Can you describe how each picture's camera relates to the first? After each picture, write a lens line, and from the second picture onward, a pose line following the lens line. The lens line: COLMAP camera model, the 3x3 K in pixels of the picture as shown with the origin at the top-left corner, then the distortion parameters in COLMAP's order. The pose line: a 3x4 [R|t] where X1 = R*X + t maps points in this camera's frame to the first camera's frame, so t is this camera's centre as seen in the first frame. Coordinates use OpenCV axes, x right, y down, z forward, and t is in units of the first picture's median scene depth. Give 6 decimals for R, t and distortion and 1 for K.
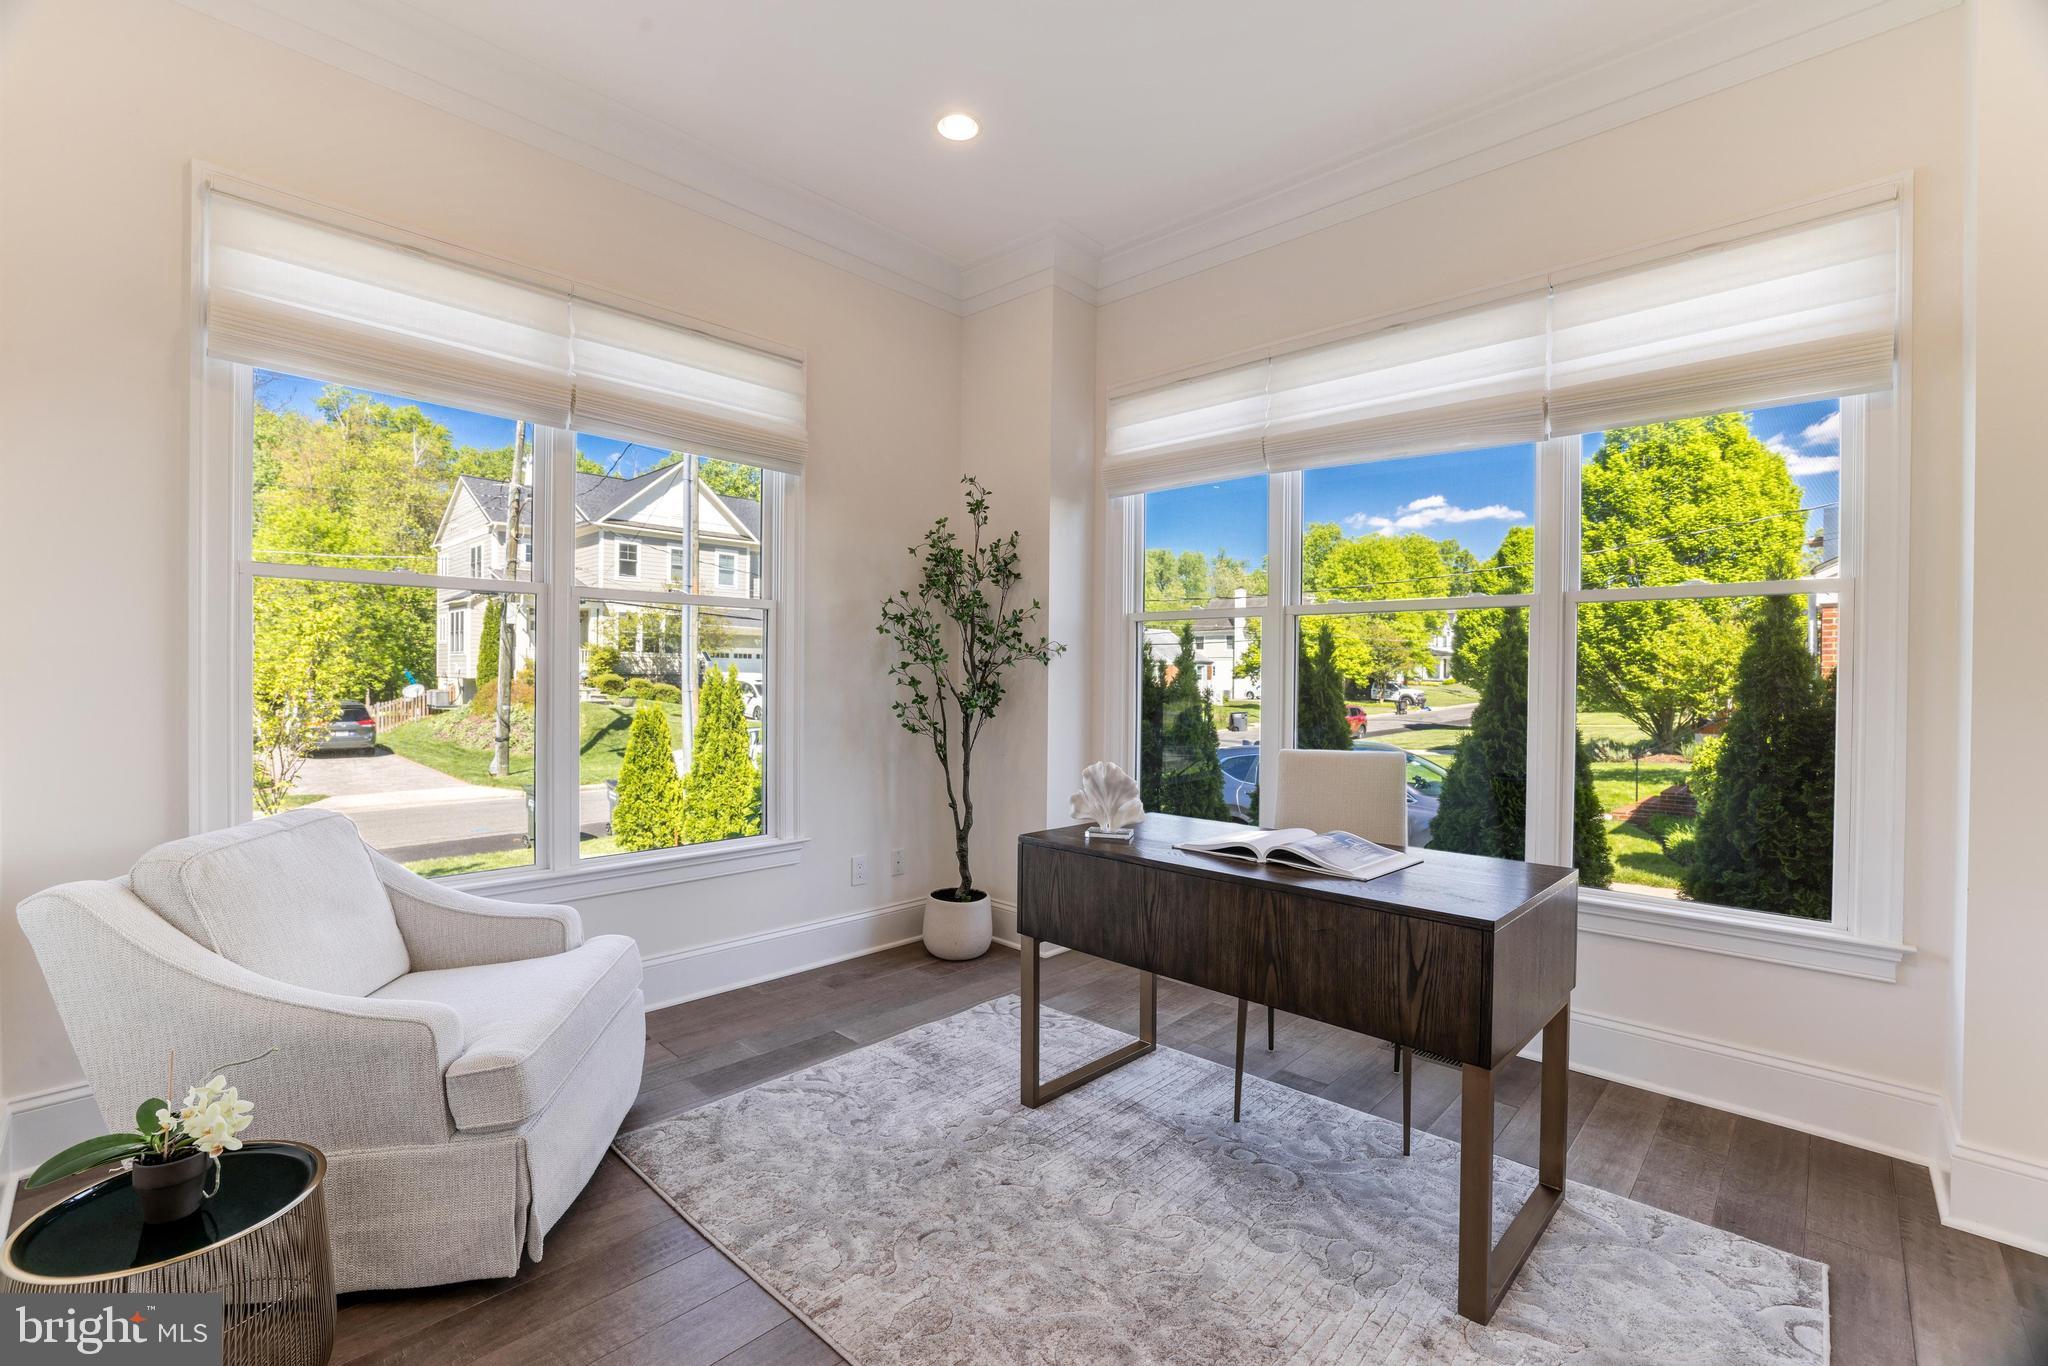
lens RADIAL K [[885.4, 0, 1039.6], [0, 885.4, 681.4], [0, 0, 1]] dist [-0.035248, 0.010216]
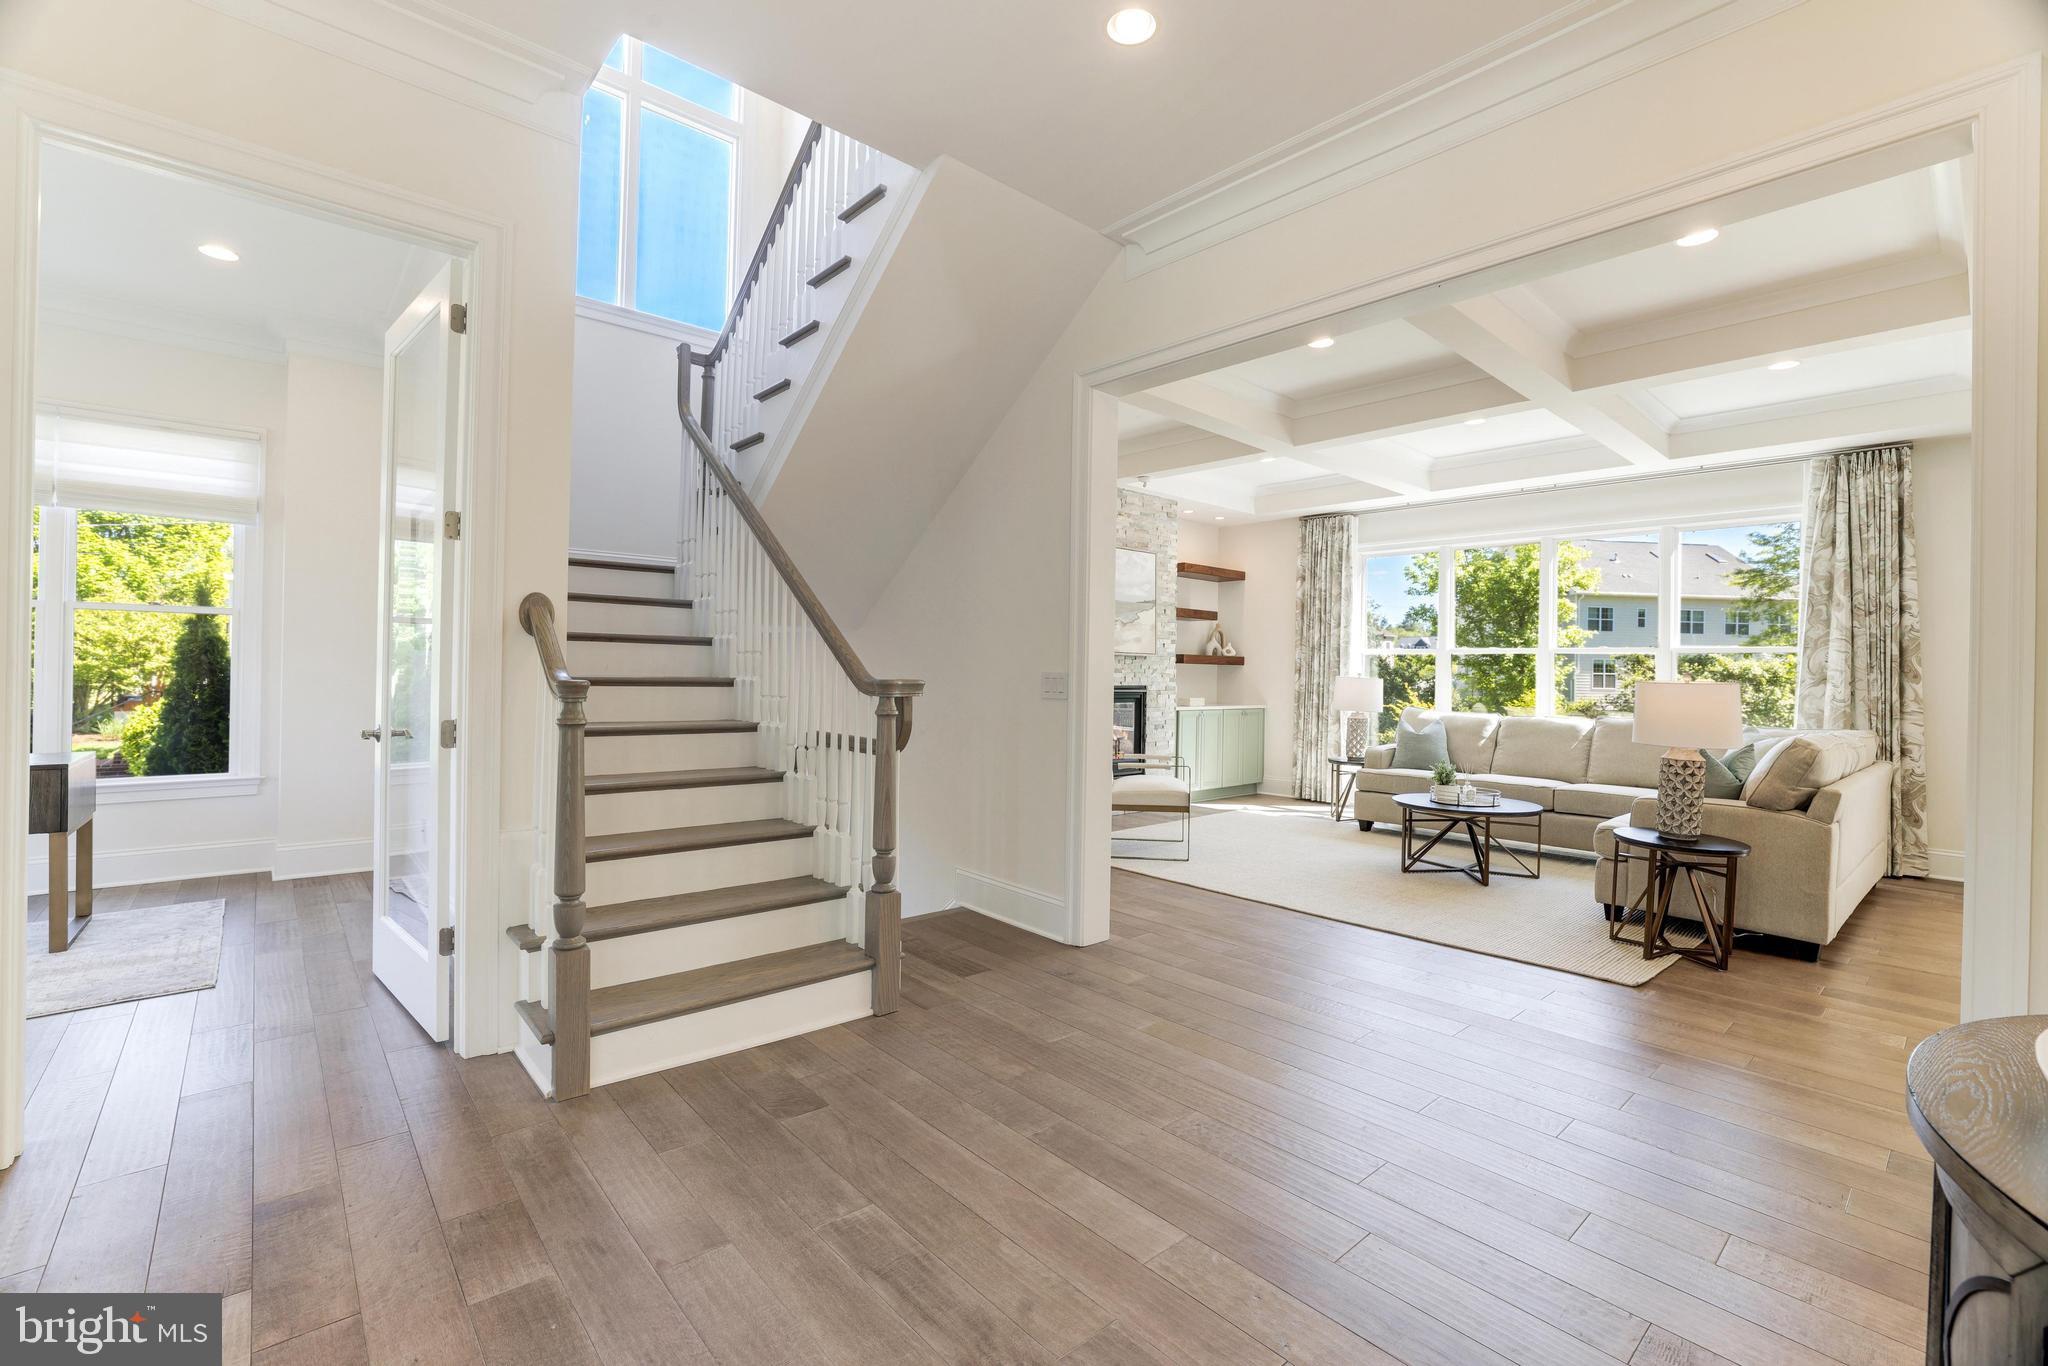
lens RADIAL K [[885.4, 0, 999.7], [0, 885.4, 680.7], [0, 0, 1]] dist [-0.035248, 0.010216]
pose [[0.122773, -0.011481, 0.992368, -0.108512], [-0.012756, 0.999832, 0.013146, 0.000832], [-0.992353, -0.014273, 0.122606, -0.128636]]
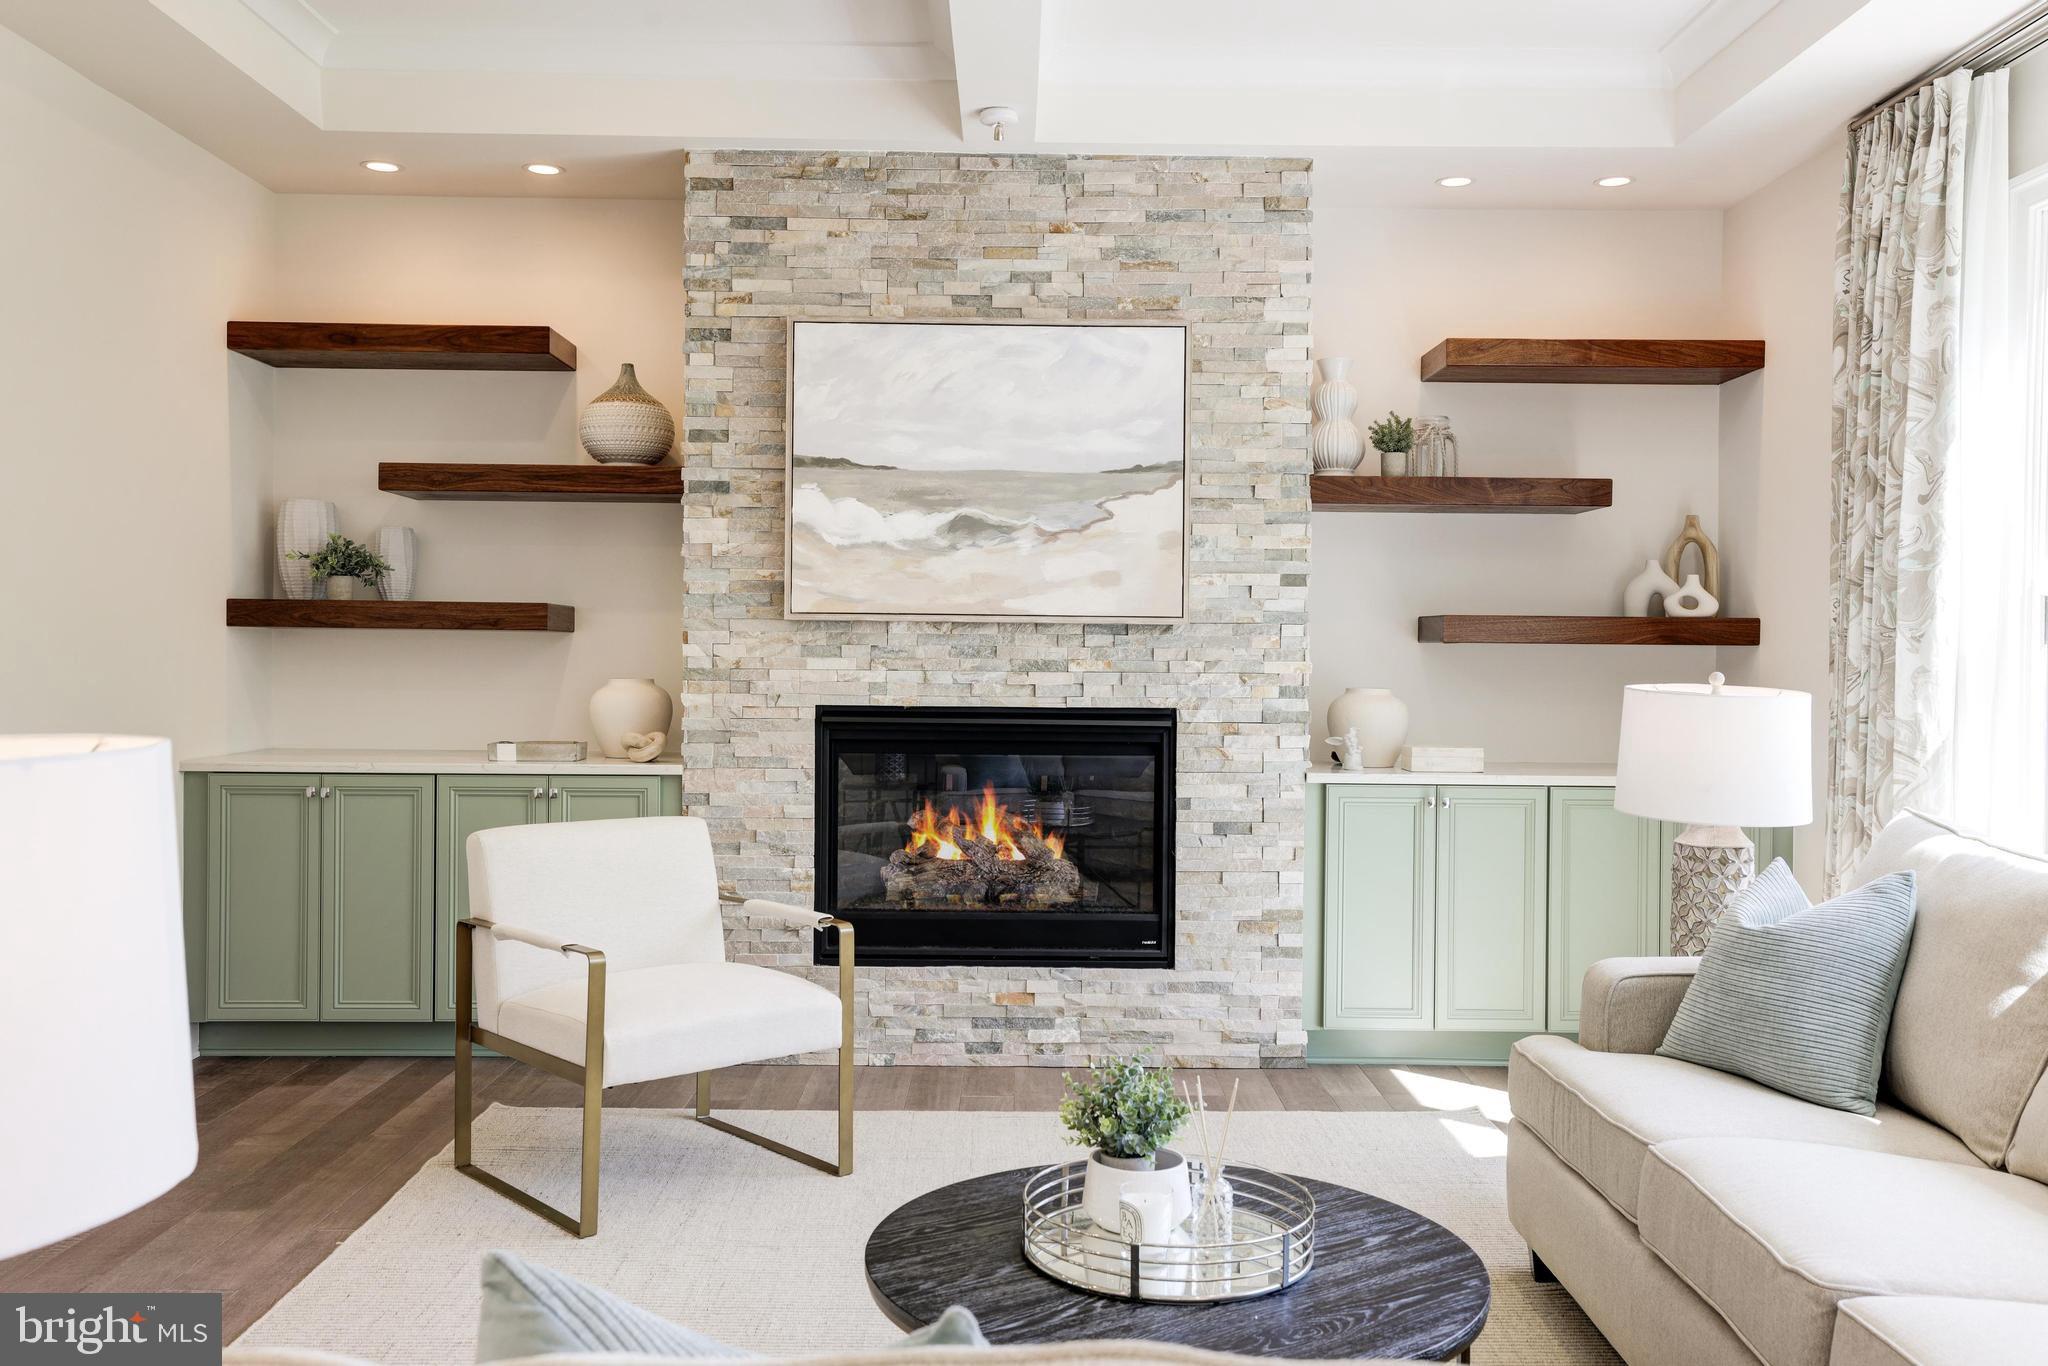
lens RADIAL K [[1726.2, 0, 1023.7], [0, 1726.2, 681.6], [0, 0, 1]] dist [0.014651, 0.015353]
pose [[0.729739, -0.012089, 0.683619, 0.103744], [-0.003826, 0.999756, 0.021763, -0.002737], [-0.683715, -0.018497, 0.729515, -0.337947]]
